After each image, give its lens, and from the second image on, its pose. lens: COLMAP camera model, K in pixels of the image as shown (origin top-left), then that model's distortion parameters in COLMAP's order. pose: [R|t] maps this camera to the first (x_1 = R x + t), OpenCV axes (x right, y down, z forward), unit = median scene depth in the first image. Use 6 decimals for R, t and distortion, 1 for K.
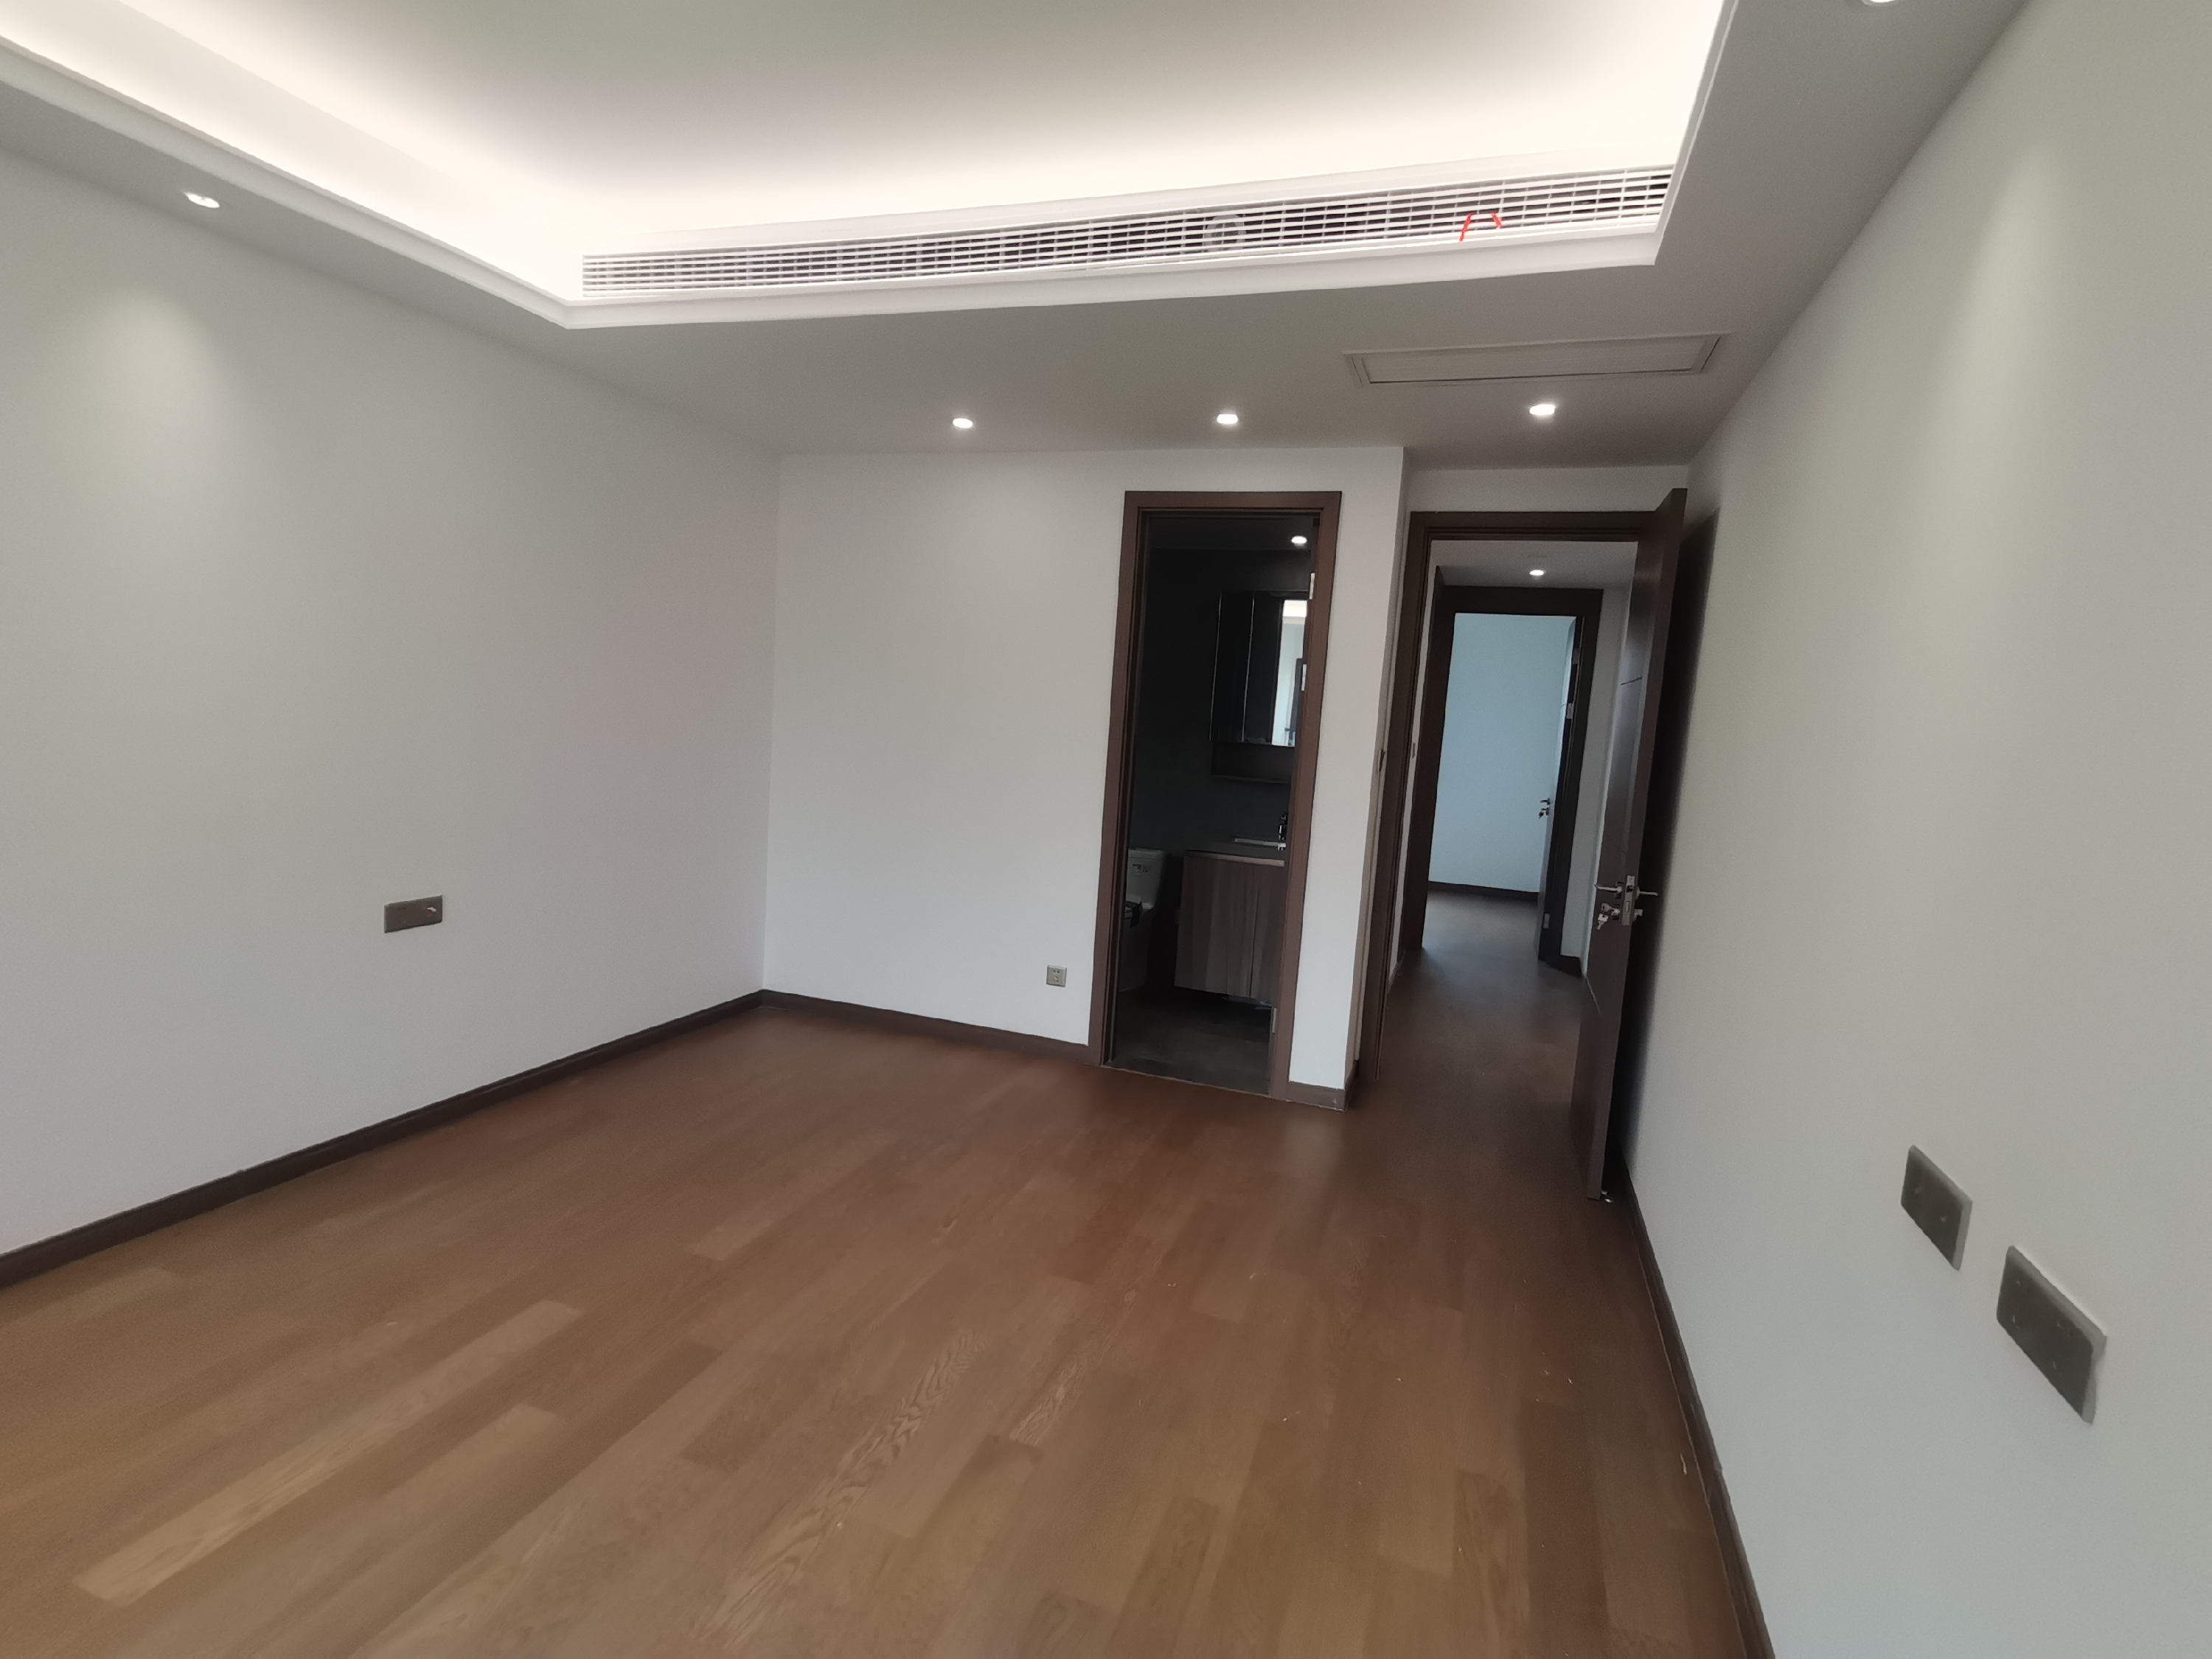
lens RADIAL K [[1088.8, 0, 1107.6], [0, 1088.8, 827.9], [0, 0, 1]] dist [0.019500, -0.001281]
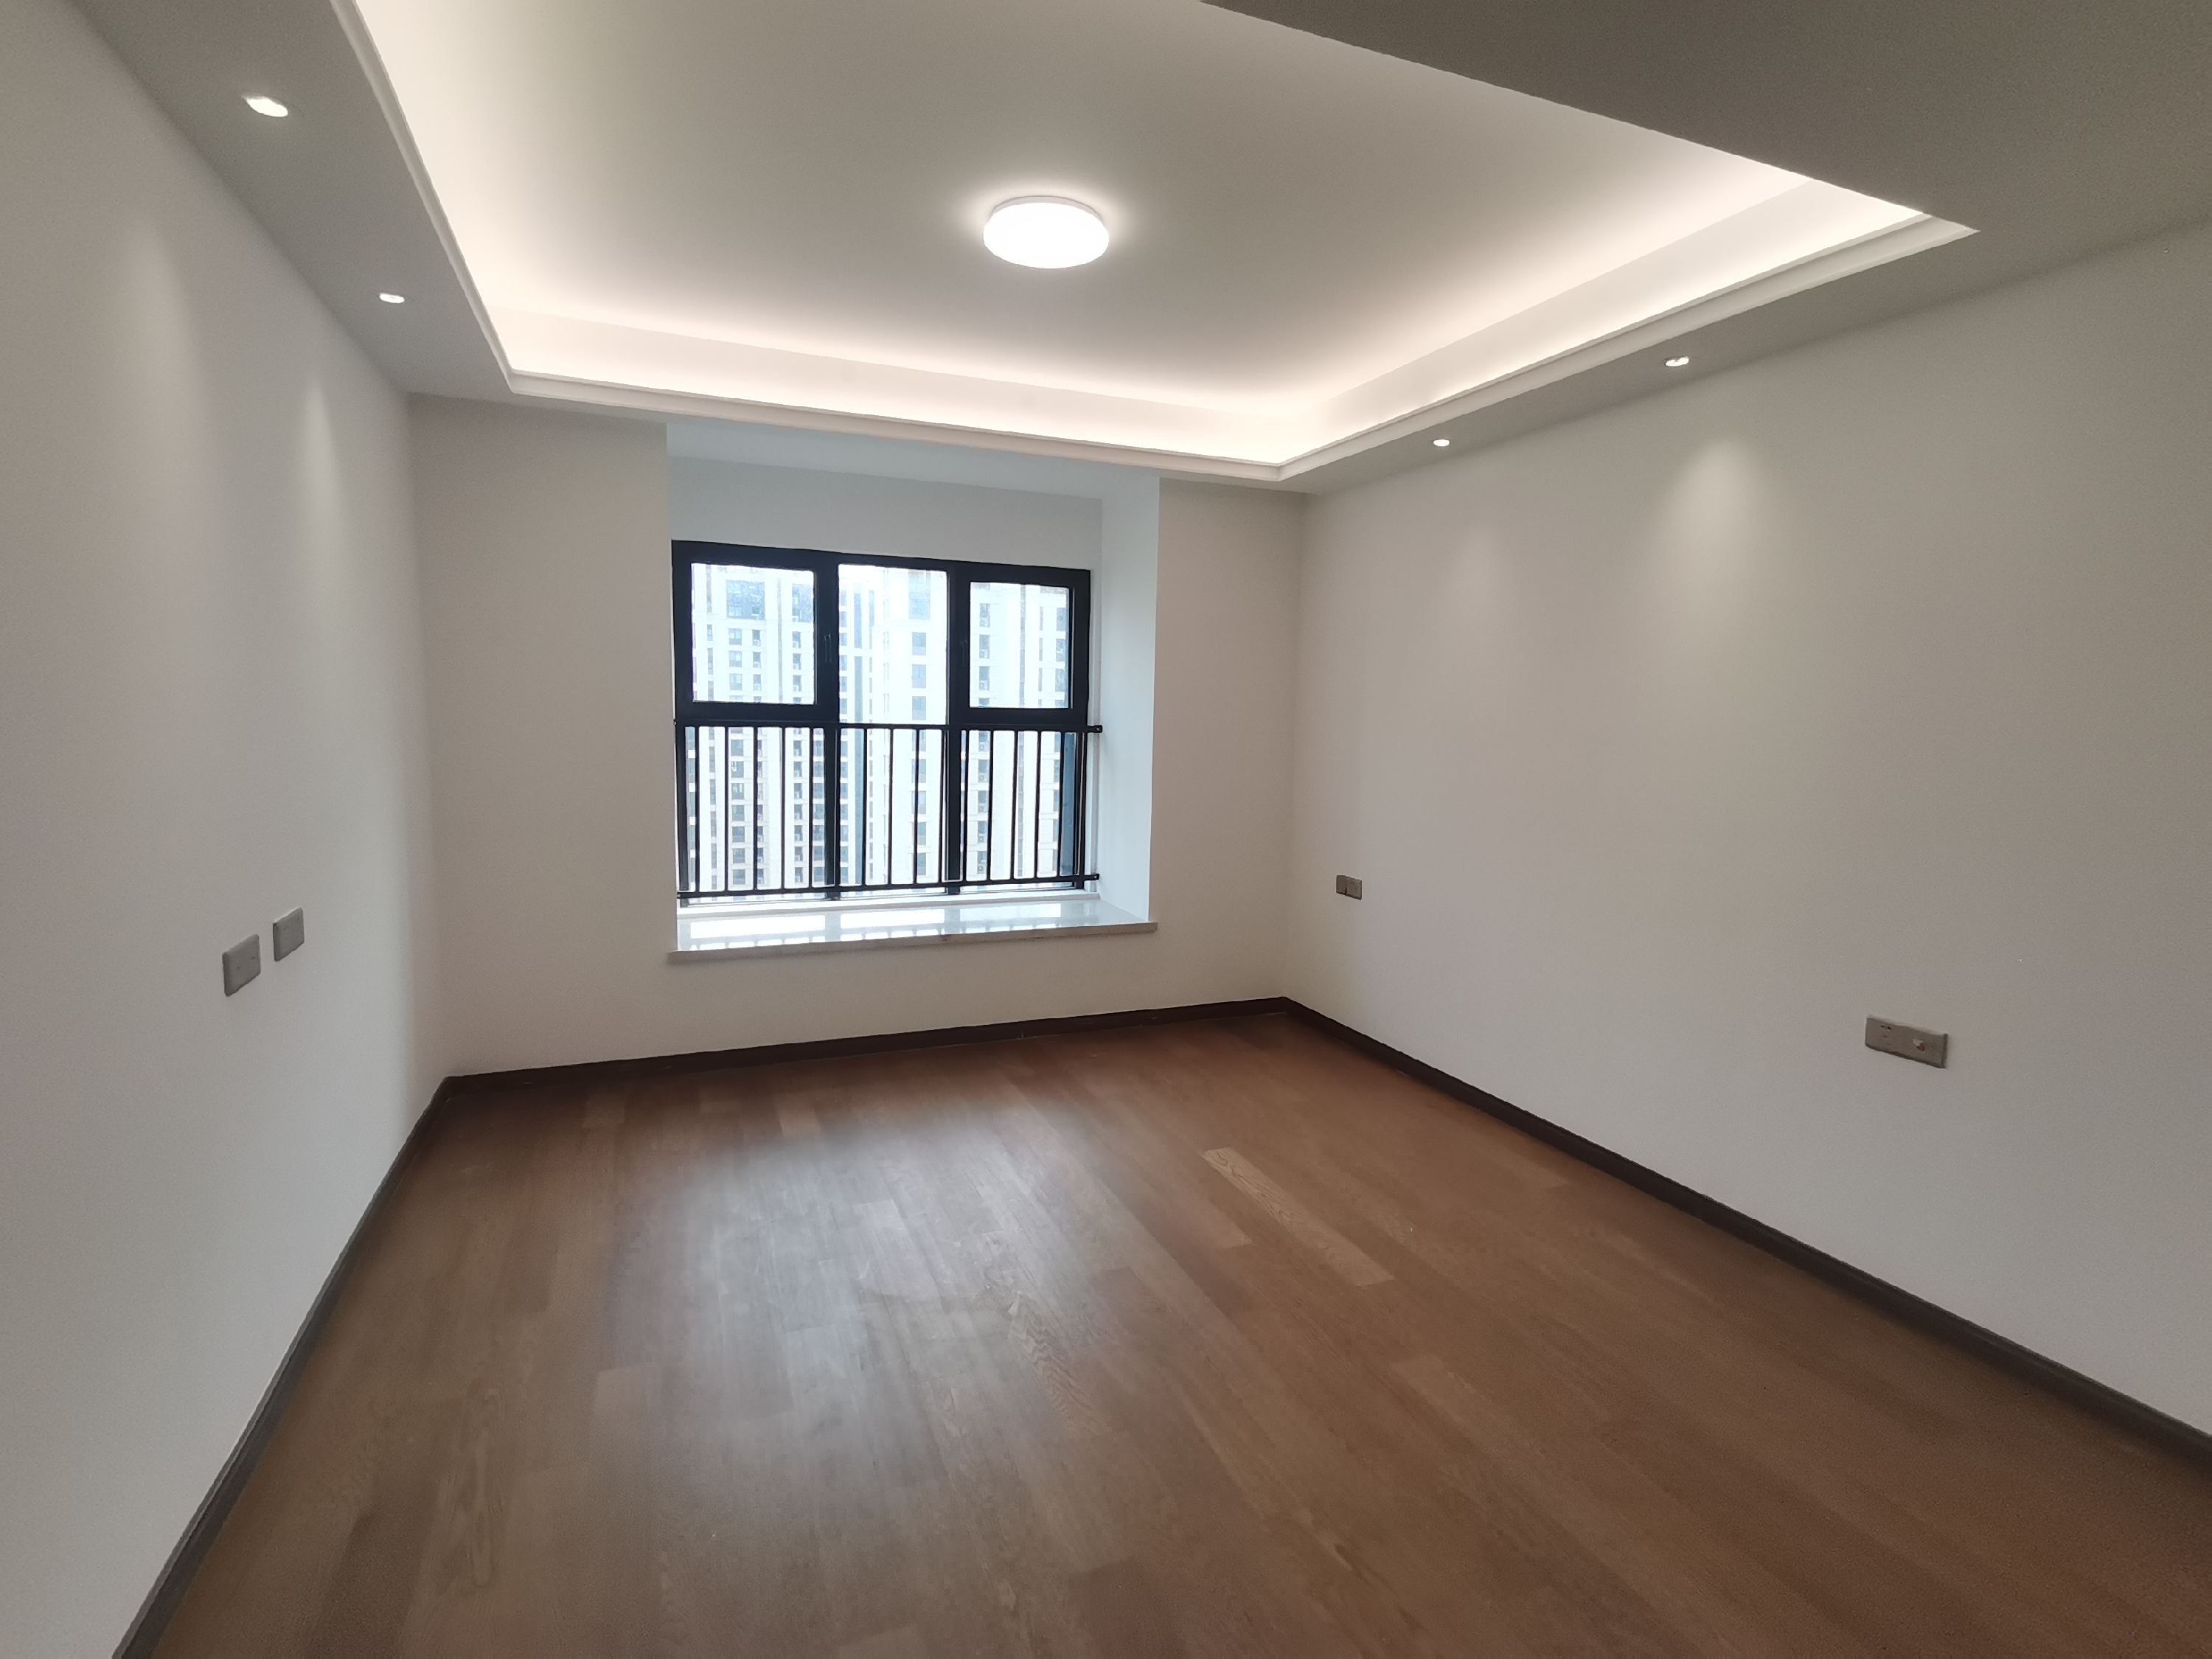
lens RADIAL K [[1088.8, 0, 1100.9], [0, 1088.8, 836.3], [0, 0, 1]] dist [0.019500, -0.001281]
pose [[-0.734791, 0.002764, -0.678288, 0.553649], [-0.149270, 0.974818, 0.165678, -0.179832], [0.661665, 0.222987, -0.715874, 1.790121]]
